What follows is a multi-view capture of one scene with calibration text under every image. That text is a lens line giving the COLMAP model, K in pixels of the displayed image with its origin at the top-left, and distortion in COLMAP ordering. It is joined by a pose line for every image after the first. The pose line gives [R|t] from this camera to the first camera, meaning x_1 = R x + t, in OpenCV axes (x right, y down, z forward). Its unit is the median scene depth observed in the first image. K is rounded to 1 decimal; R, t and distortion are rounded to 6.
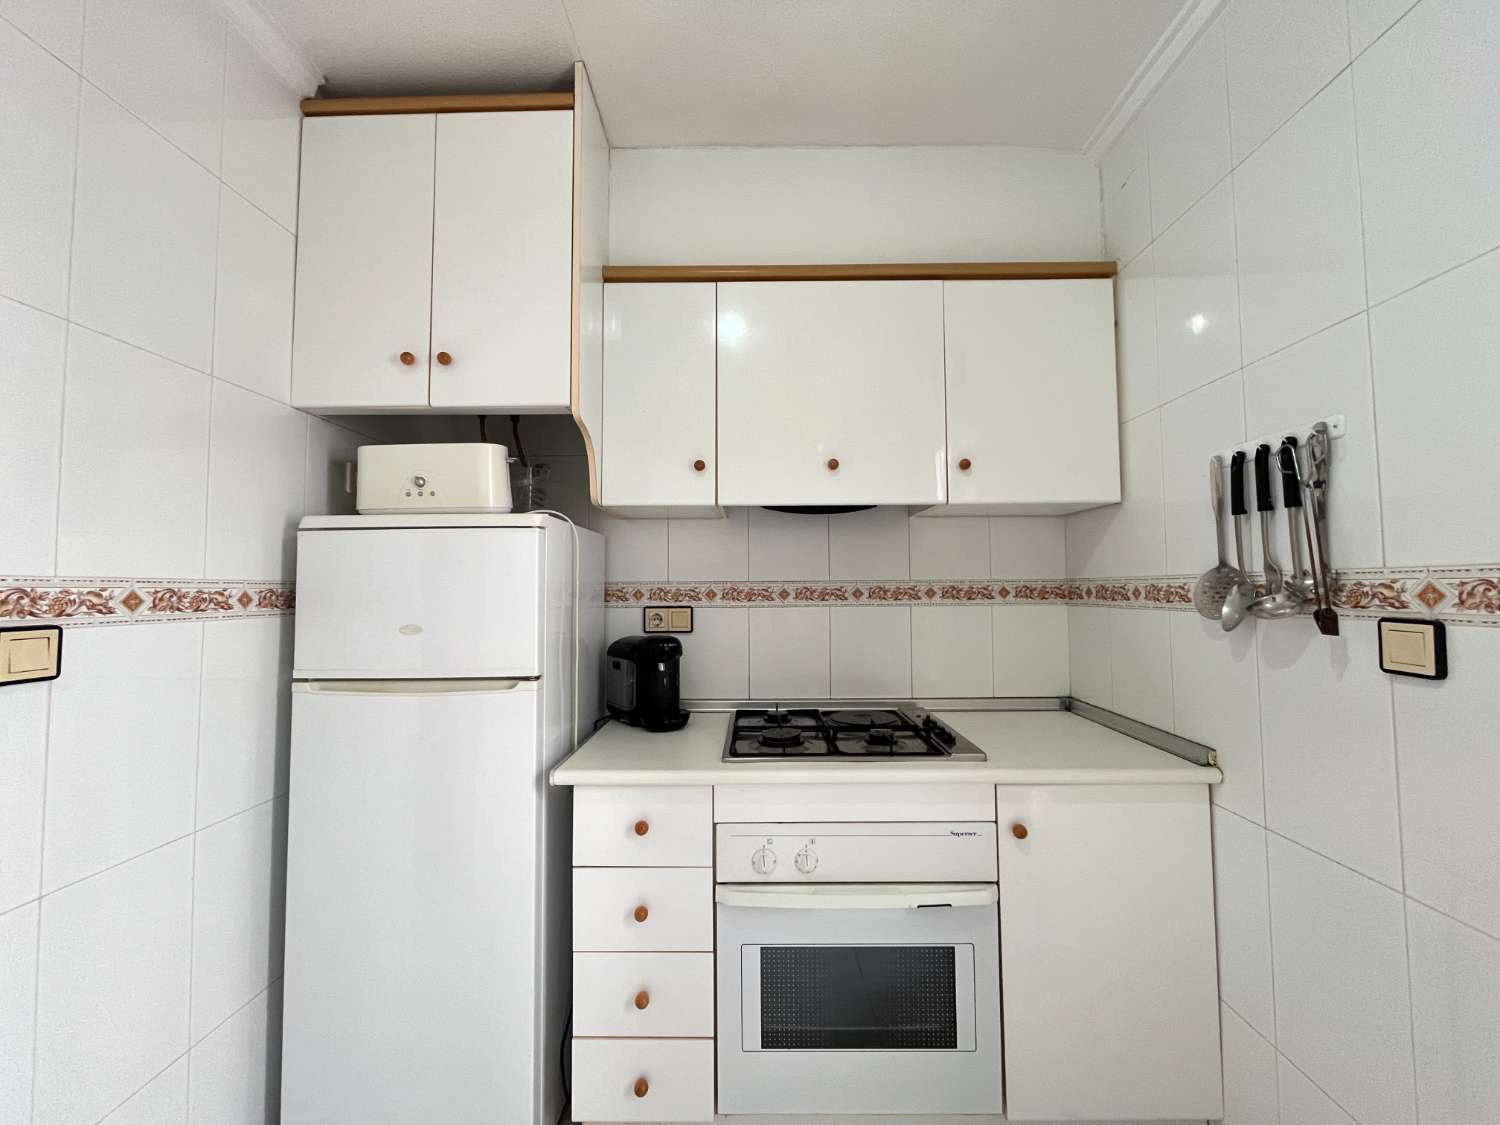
lens RADIAL K [[610.7, 0, 750.0], [0, 610.7, 562.5], [0, 0, 1]] dist [0.000254, -0.000001]
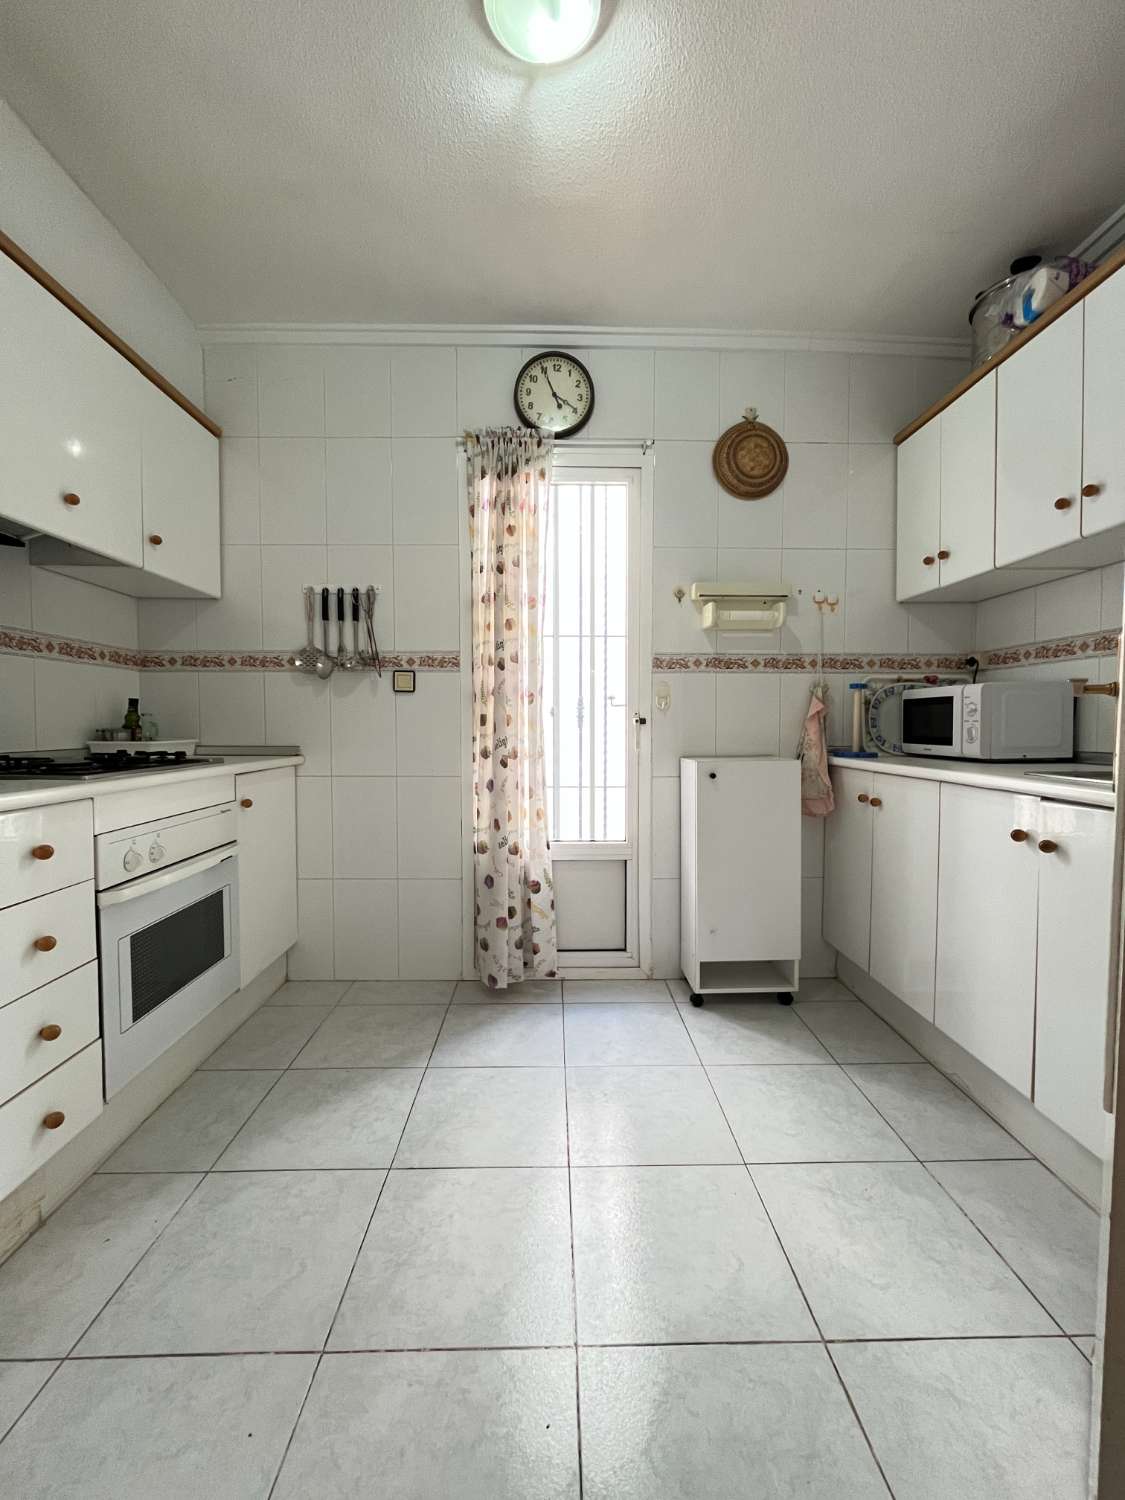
lens RADIAL K [[607.4, 0, 562.5], [0, 607.4, 750.0], [0, 0, 1]] dist [-0.014015, -0.000080]
pose [[-0.032826, -0.035545, 0.998829, -1.088249], [-0.048504, 0.998247, 0.033930, 0.216167], [-0.998283, -0.047334, -0.034492, 0.269813]]
